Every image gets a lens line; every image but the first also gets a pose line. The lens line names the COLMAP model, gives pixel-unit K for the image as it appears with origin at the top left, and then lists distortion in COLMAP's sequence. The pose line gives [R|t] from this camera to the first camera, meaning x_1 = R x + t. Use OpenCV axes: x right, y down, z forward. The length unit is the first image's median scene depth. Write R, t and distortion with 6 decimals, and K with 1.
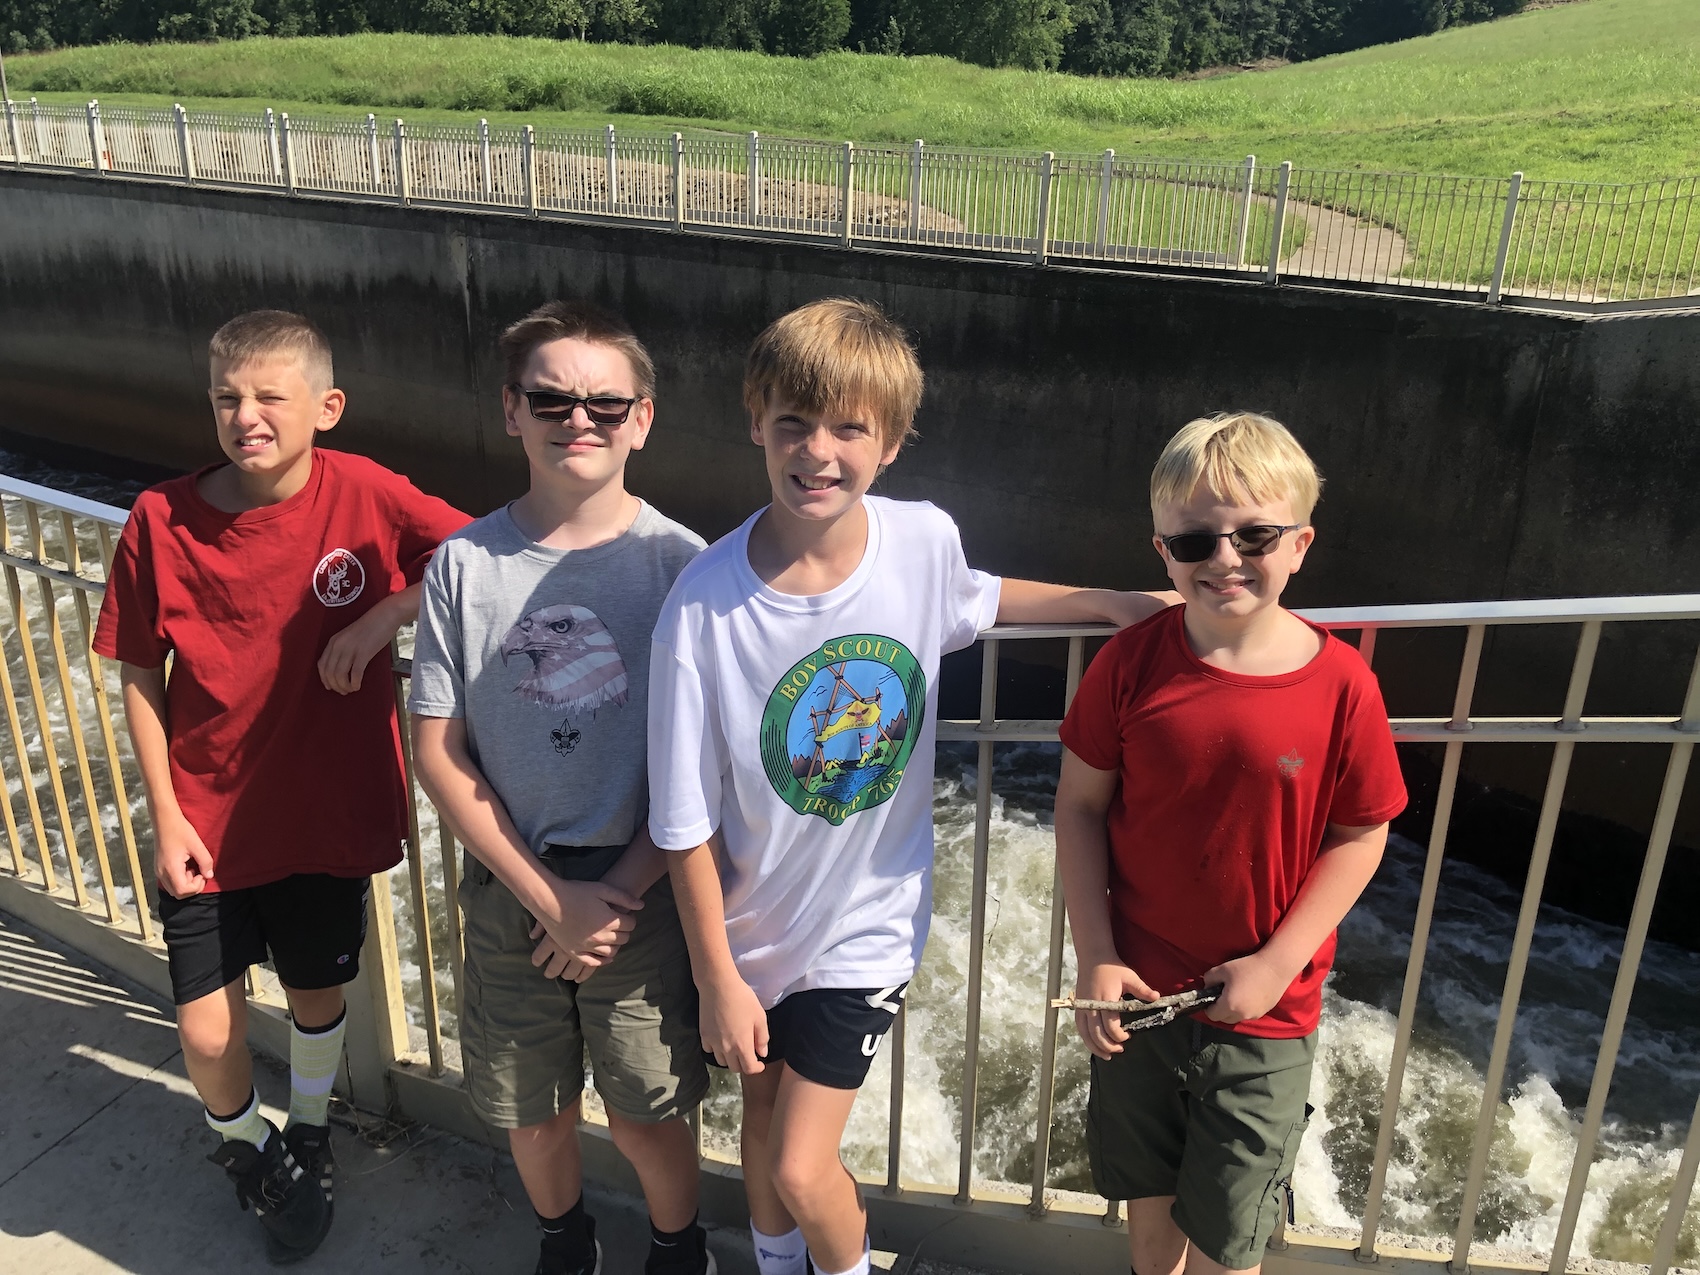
lens RADIAL K [[1398.8, 0, 866.3], [0, 1398.8, 615.0], [0, 0, 1]] dist [0.007351, 0.012445]
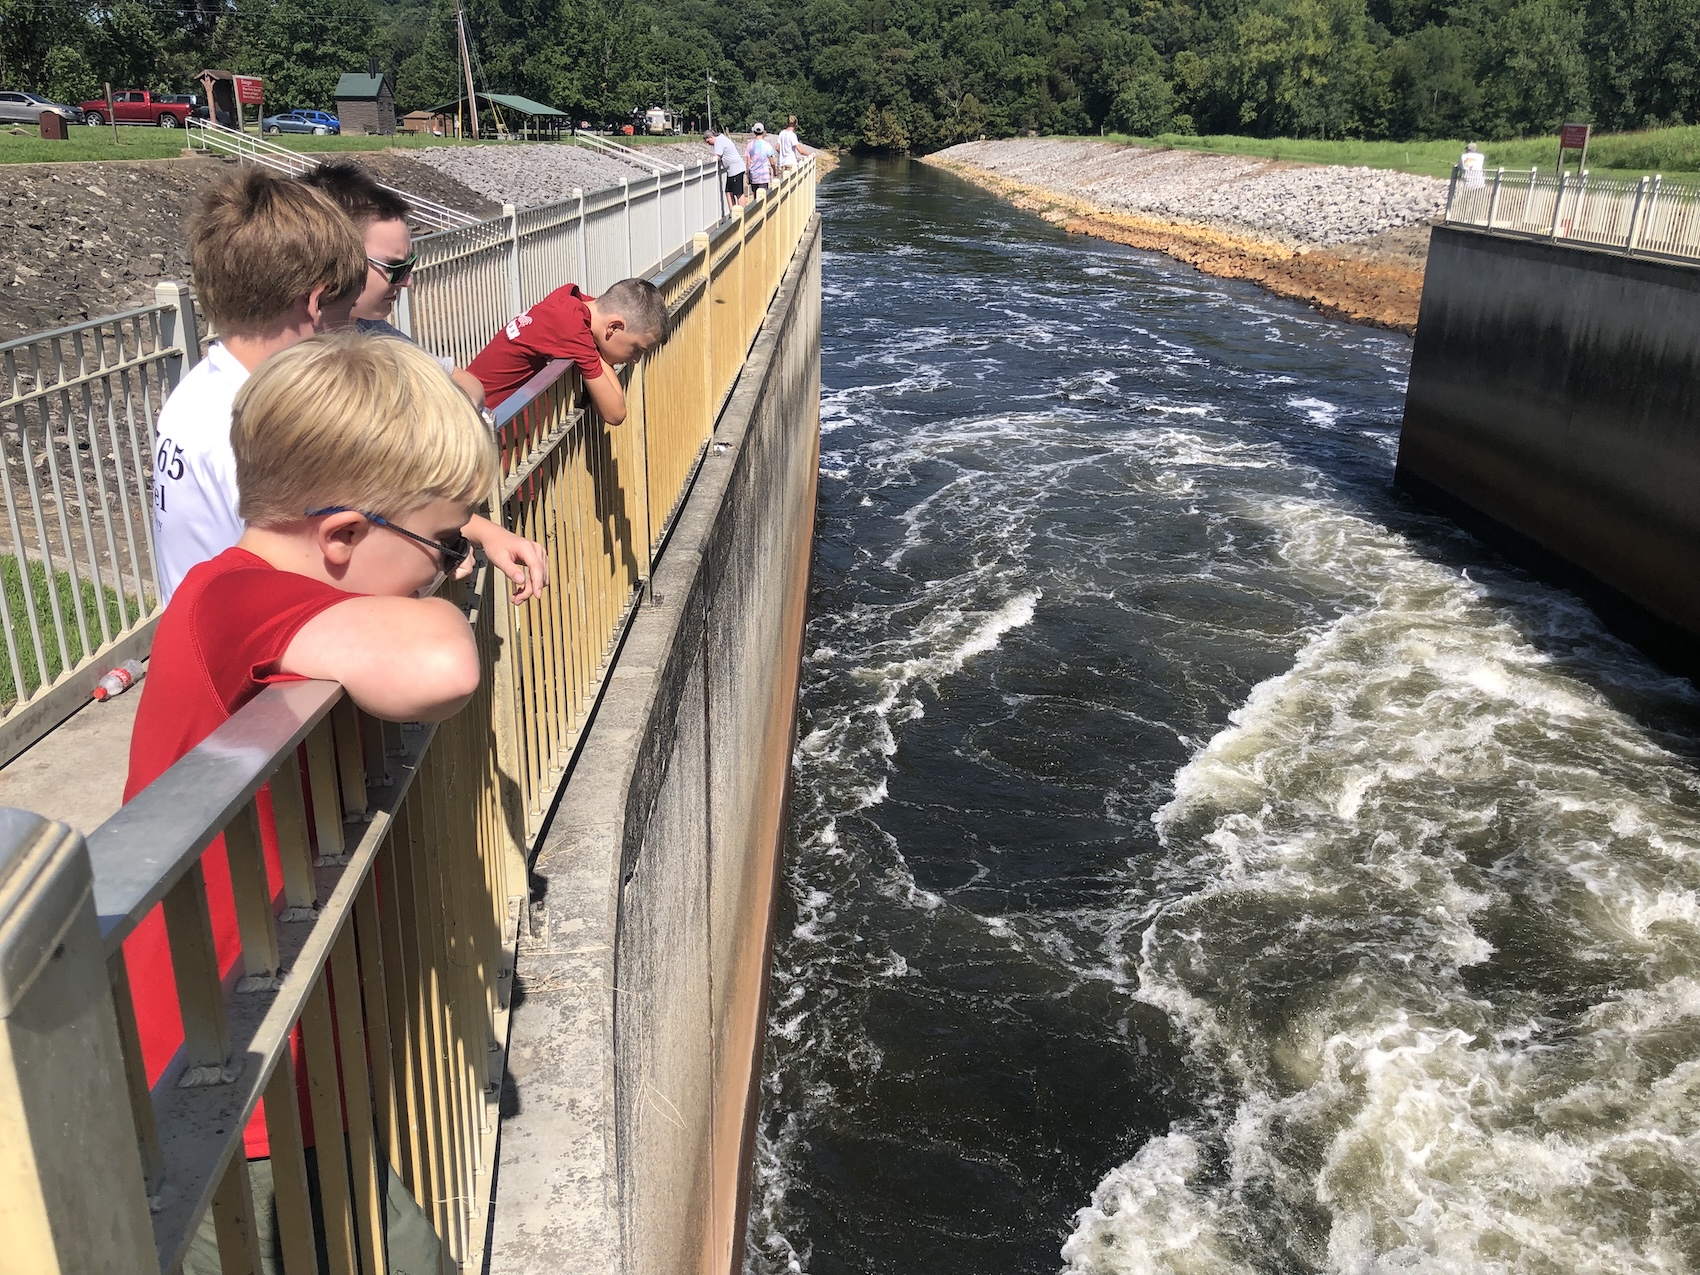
lens RADIAL K [[1398.8, 0, 866.3], [0, 1398.8, 615.0], [0, 0, 1]] dist [0.007351, 0.012445]
pose [[0.538701, 0.269230, -0.798321, 0.096404], [-0.311630, 0.944036, 0.108086, -0.014608], [0.782744, 0.190555, 0.592453, 0.069928]]
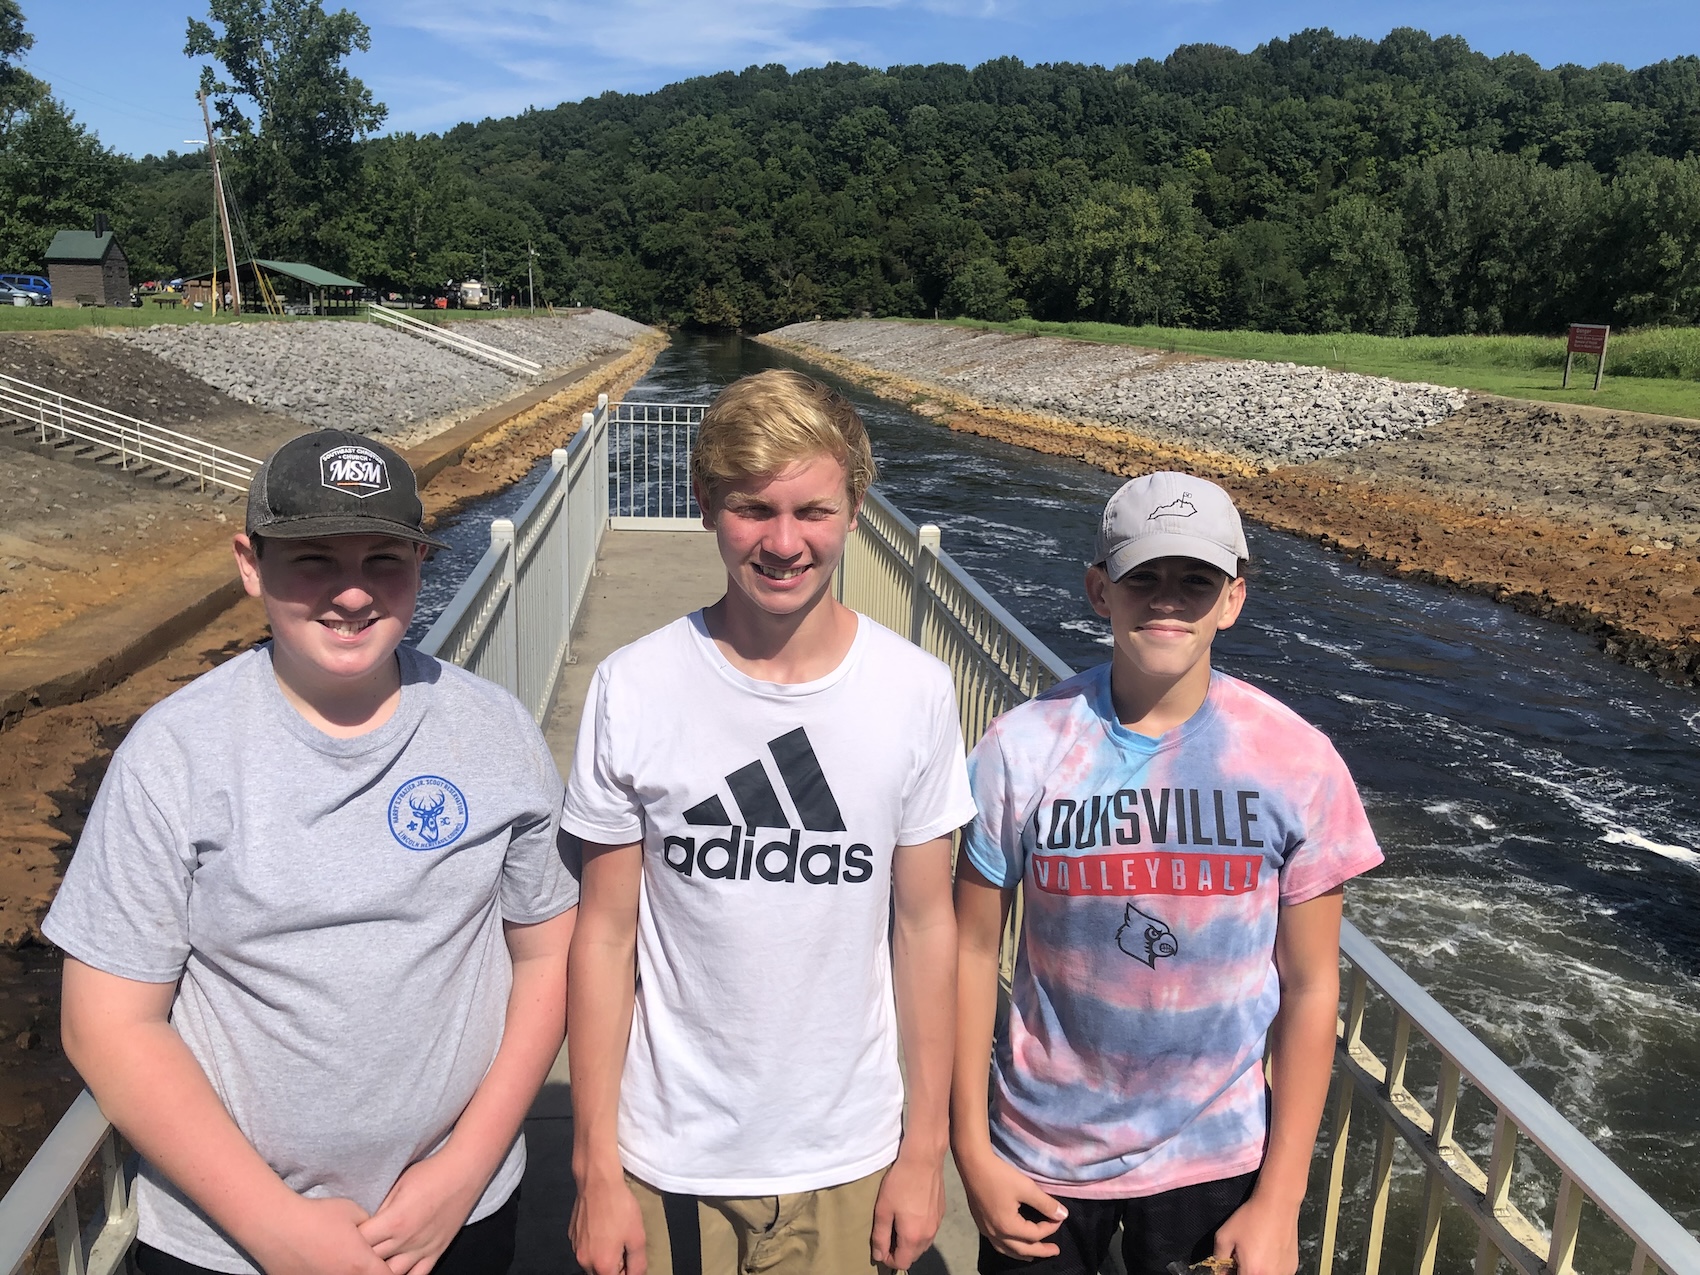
lens RADIAL K [[1408.8, 0, 867.8], [0, 1408.8, 648.9], [0, 0, 1]] dist [0.015984, -0.005425]
pose [[0.637455, 0.185001, -0.747948, -0.741886], [-0.300799, 0.953467, -0.020528, -0.191332], [0.709346, 0.238068, 0.663440, 0.448260]]
